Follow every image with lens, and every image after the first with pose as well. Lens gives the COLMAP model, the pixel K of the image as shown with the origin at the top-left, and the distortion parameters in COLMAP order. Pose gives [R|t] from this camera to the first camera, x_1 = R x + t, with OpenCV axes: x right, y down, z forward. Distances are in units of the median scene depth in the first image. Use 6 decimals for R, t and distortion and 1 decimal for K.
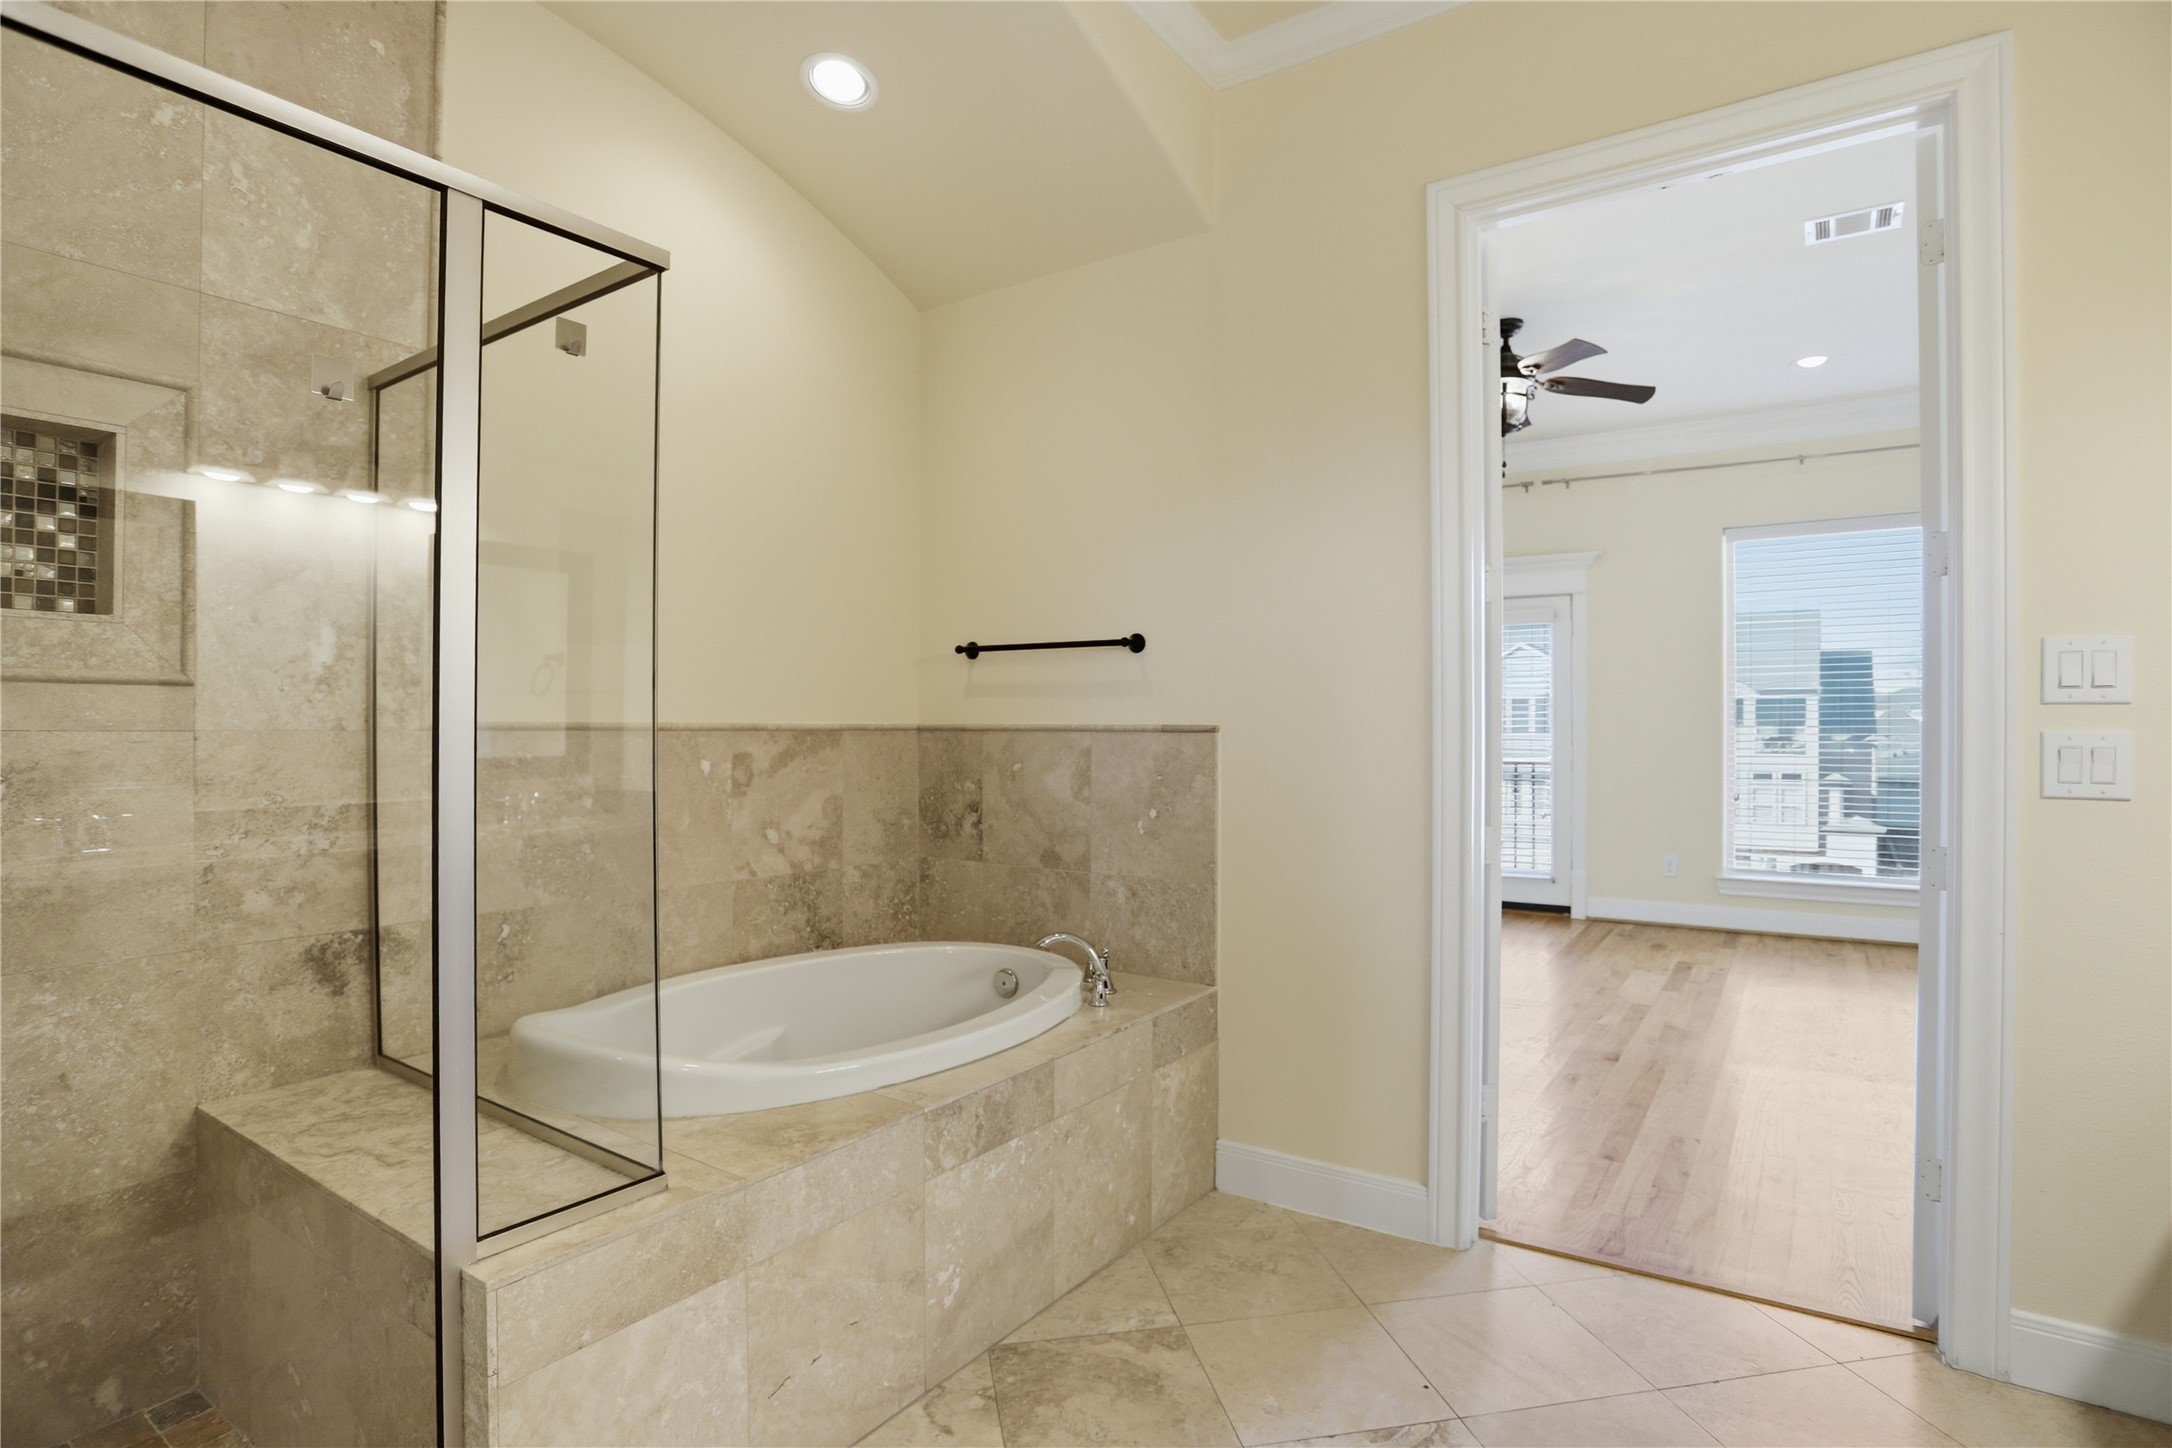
lens RADIAL K [[1090.4, 0, 1086.0], [0, 1090.4, 724.0], [0, 0, 1]] dist [-0.087871, 0.035968]
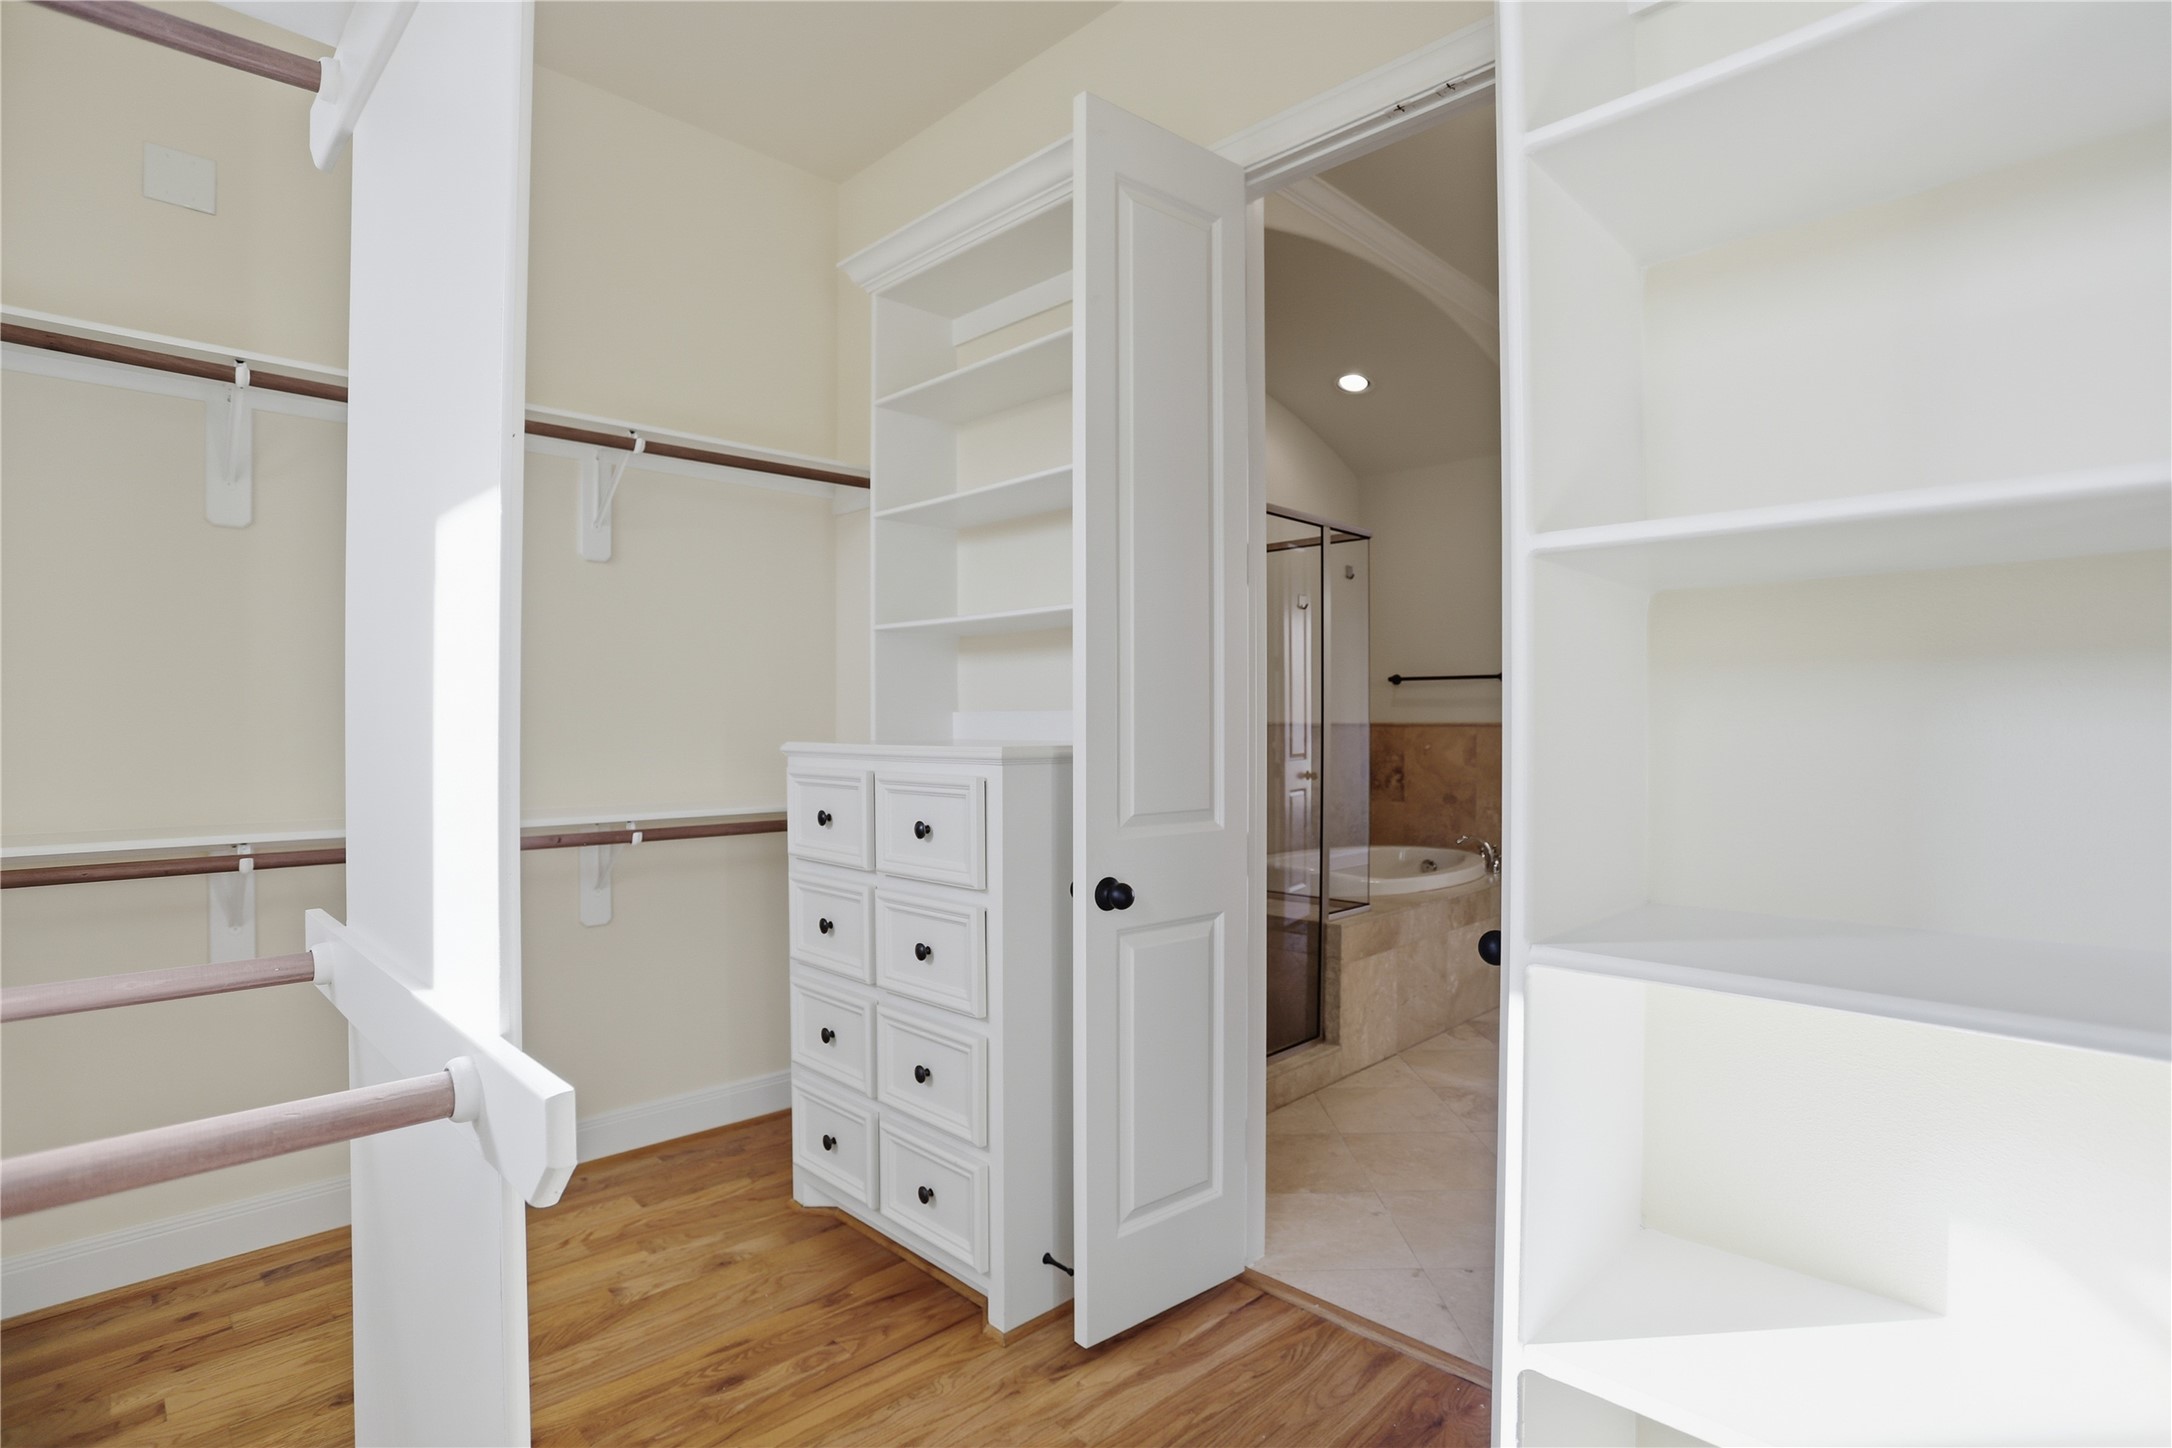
lens RADIAL K [[1090.4, 0, 1086.0], [0, 1090.4, 724.0], [0, 0, 1]] dist [-0.087871, 0.035968]
pose [[0.985926, -0.002728, -0.167157, -0.322835], [0.002857, 0.999996, 0.000532, 0.000584], [0.167155, -0.001002, 0.985930, -0.819522]]
